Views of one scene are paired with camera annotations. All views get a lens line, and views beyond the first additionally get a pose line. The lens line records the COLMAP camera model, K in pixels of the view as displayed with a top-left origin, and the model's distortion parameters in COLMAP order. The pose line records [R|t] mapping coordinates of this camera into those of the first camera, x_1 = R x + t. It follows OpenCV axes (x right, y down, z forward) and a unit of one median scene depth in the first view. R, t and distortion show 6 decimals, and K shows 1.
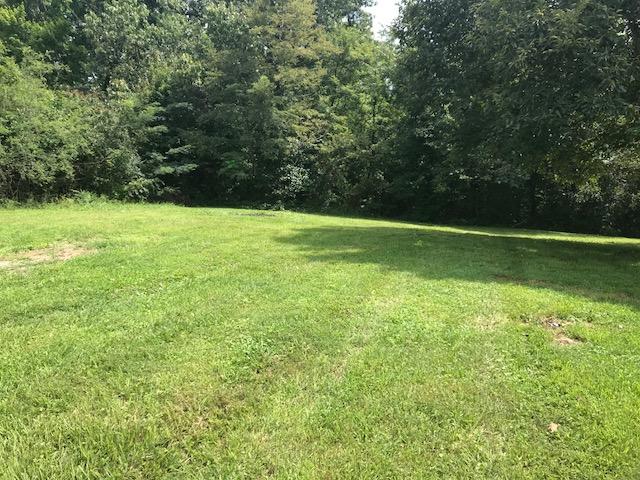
lens RADIAL K [[506.6, 0, 317.3], [0, 506.6, 237.5], [0, 0, 1]] dist [0.003865, -0.004376]
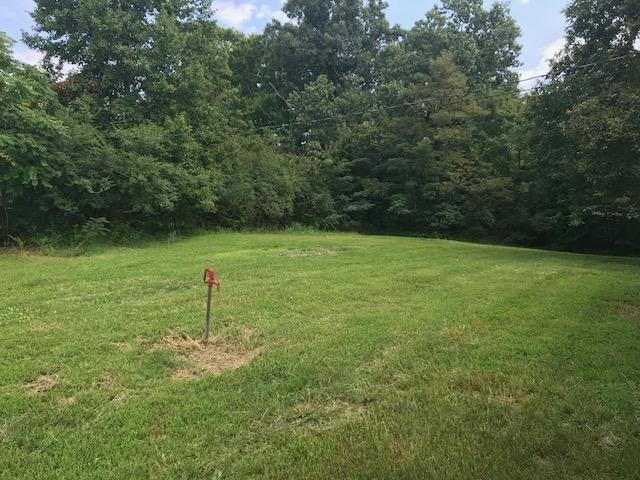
lens RADIAL K [[506.6, 0, 320.3], [0, 506.6, 237.7], [0, 0, 1]] dist [0.003865, -0.004376]
pose [[0.960912, 0.012451, -0.276573, -0.002317], [-0.032297, 0.997209, -0.067319, 0.037401], [0.274962, 0.073620, 0.958632, -0.296371]]
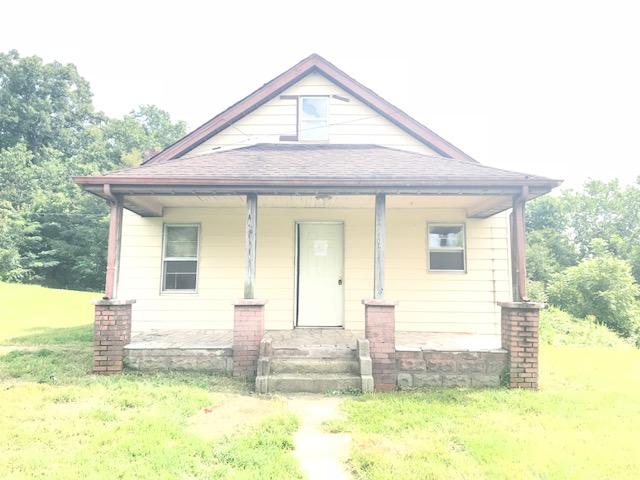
lens RADIAL K [[506.6, 0, 323.1], [0, 506.6, 234.3], [0, 0, 1]] dist [0.003865, -0.004376]
pose [[0.954625, 0.092208, 0.283176, 0.087750], [-0.027282, 0.973939, -0.225162, 0.099004], [-0.296558, 0.207220, 0.932263, -0.700045]]
